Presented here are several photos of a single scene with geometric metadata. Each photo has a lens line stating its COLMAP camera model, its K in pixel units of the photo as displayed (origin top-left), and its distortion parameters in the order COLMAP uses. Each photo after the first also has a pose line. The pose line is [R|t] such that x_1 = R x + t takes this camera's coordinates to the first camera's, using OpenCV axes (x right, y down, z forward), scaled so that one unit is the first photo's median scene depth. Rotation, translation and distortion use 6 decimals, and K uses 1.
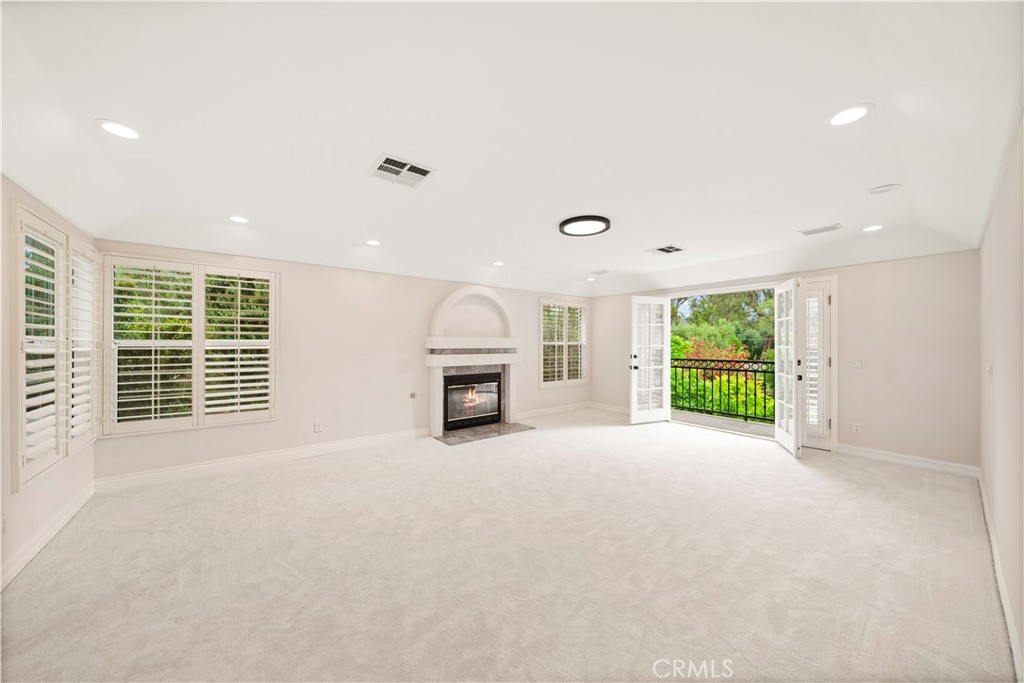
lens RADIAL K [[350.3, 0, 509.8], [0, 350.3, 341.8], [0, 0, 1]] dist [-0.000491, 0.000000]
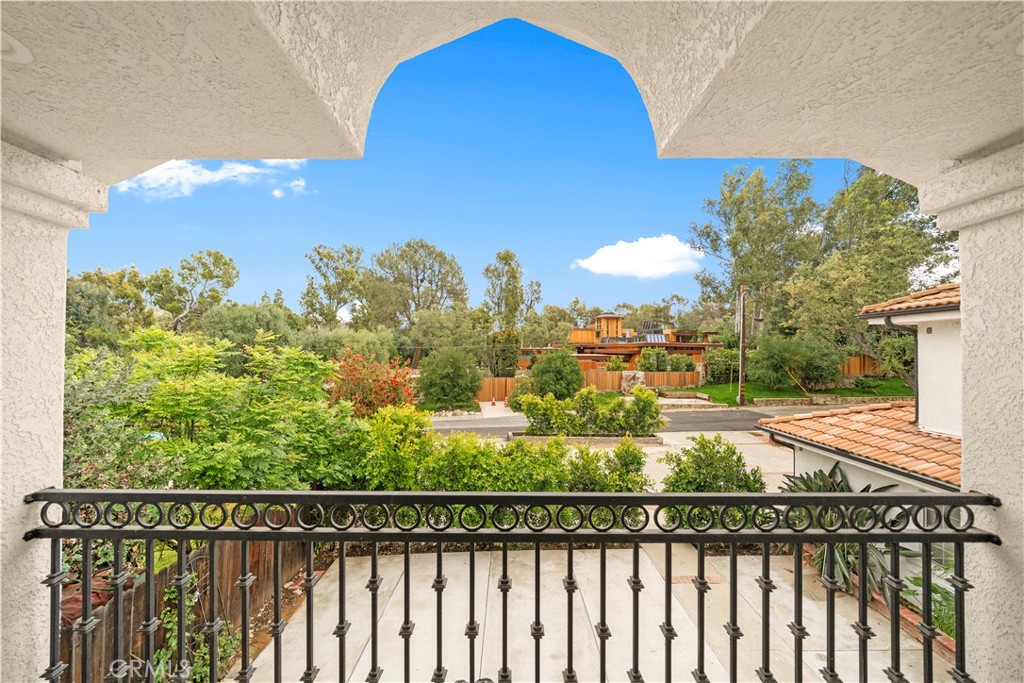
lens RADIAL K [[350.3, 0, 510.4], [0, 350.3, 344.6], [0, 0, 1]] dist [-0.000491, 0.000000]
pose [[0.618450, 0.009524, 0.785766, 0.075632], [-0.005401, 0.999954, -0.007869, -0.007248], [-0.785806, 0.000623, 0.618473, 0.133674]]
